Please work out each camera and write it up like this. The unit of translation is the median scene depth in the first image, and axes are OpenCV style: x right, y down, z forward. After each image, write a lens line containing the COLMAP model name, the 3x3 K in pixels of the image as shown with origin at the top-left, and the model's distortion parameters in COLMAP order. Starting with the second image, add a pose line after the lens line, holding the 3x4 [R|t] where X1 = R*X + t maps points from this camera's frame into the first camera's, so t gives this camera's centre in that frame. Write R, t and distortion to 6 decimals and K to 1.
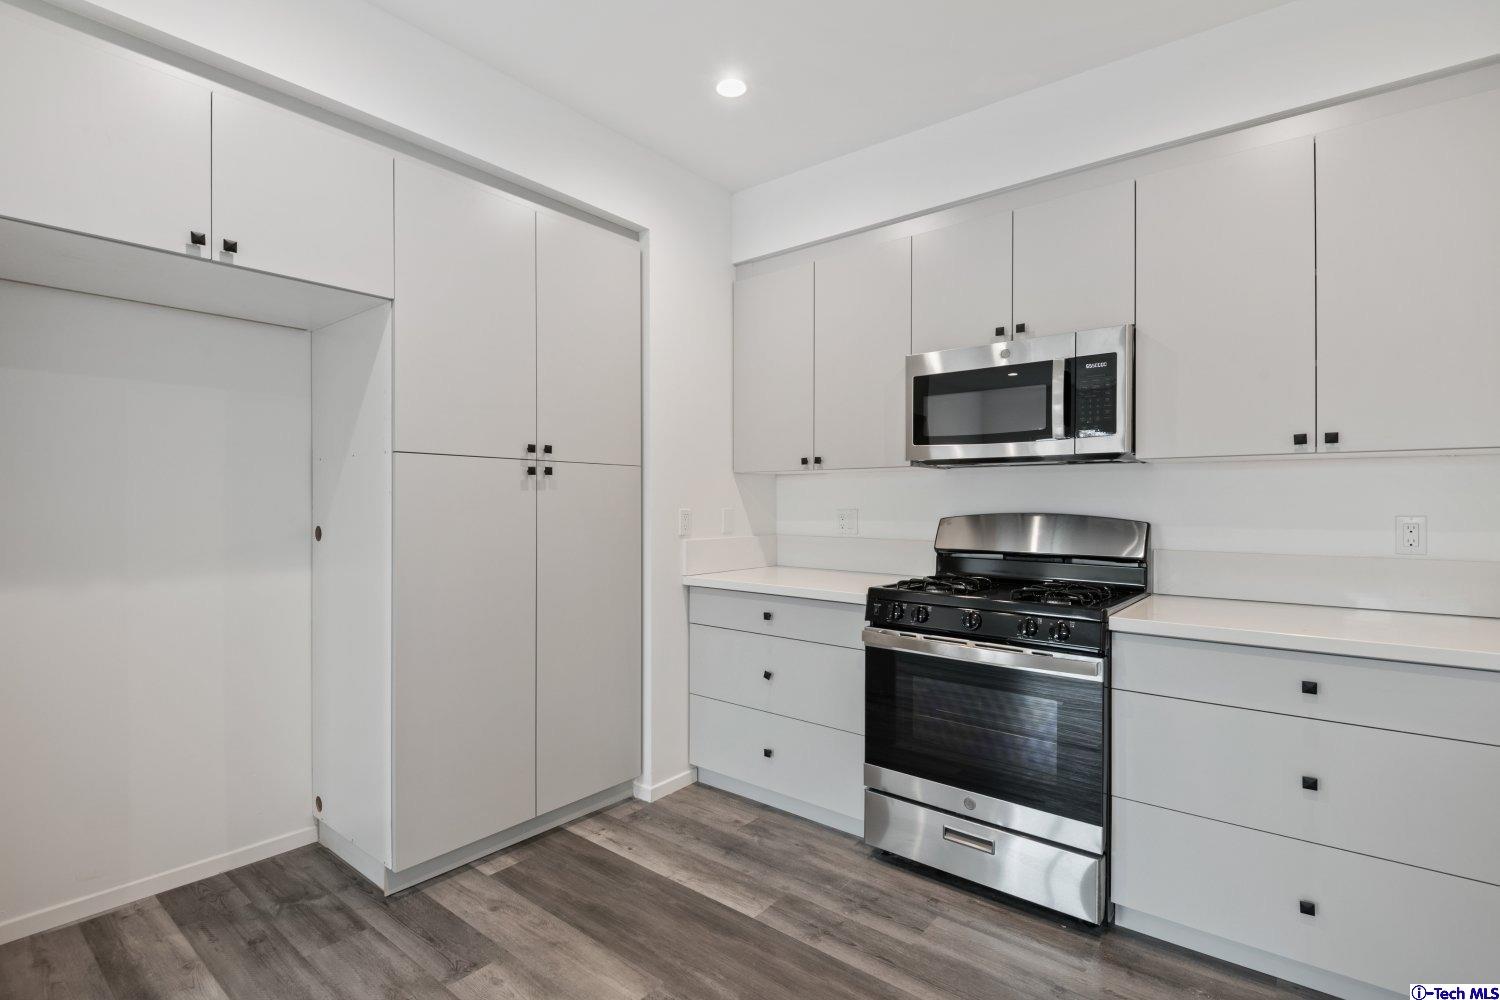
lens RADIAL K [[717.1, 0, 747.0], [0, 717.1, 500.6], [0, 0, 1]] dist [0.002507, -0.006558]
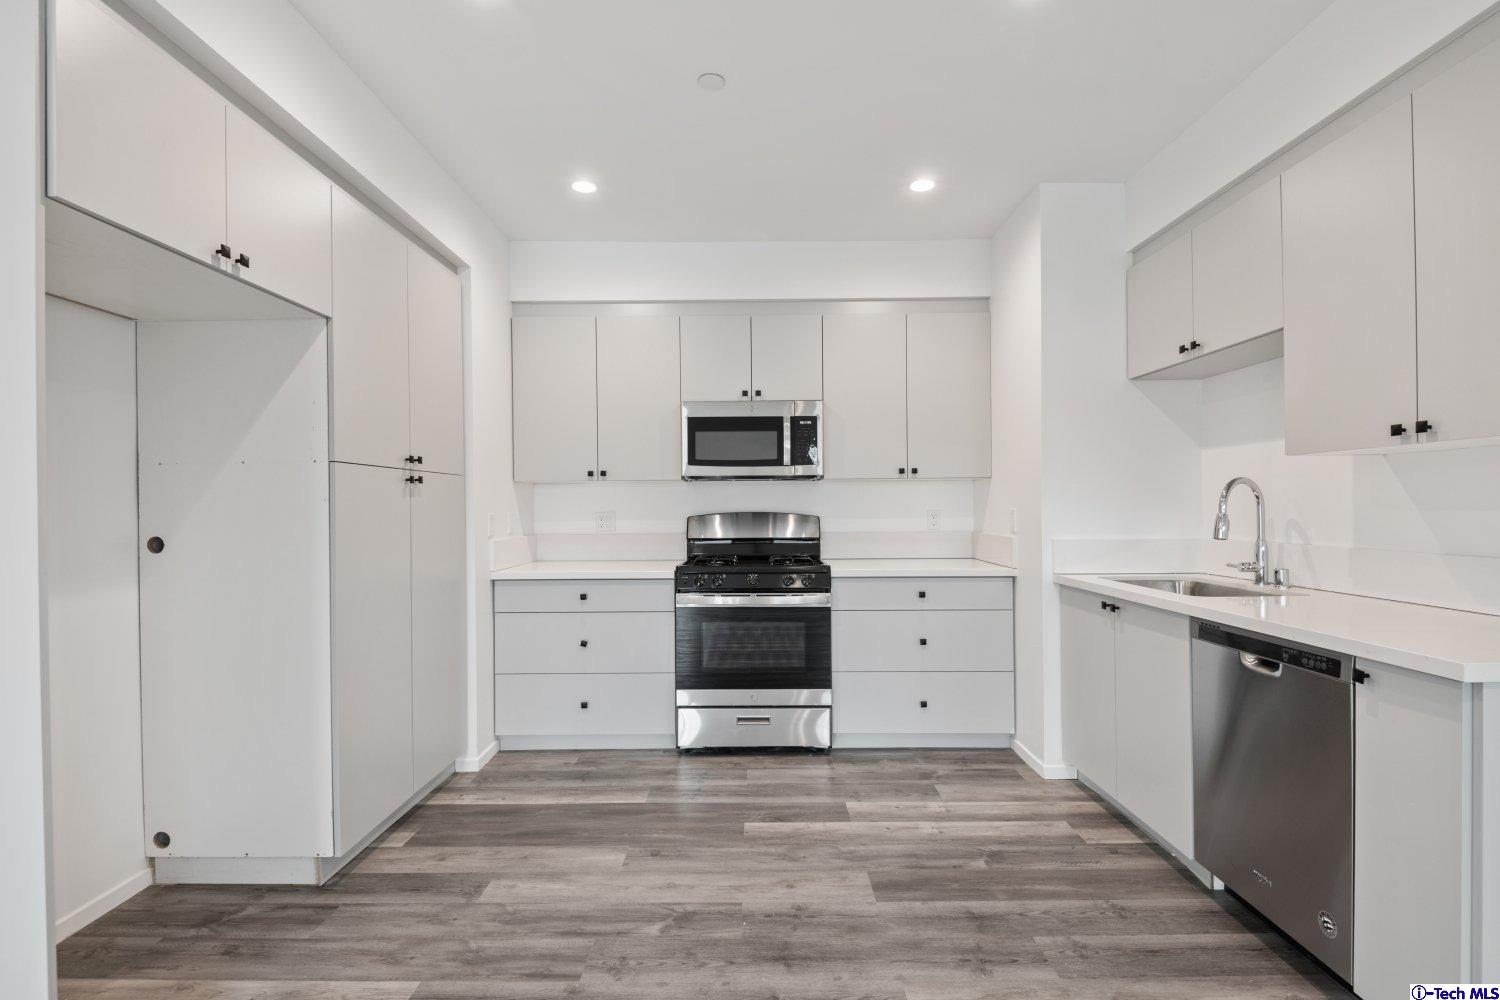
lens RADIAL K [[717.1, 0, 751.1], [0, 717.1, 499.1], [0, 0, 1]] dist [0.002507, -0.006558]
pose [[0.776793, -0.002014, 0.629753, -0.618086], [0.007002, 0.999961, -0.005439, -0.002055], [-0.629717, 0.008634, 0.776776, -0.194668]]
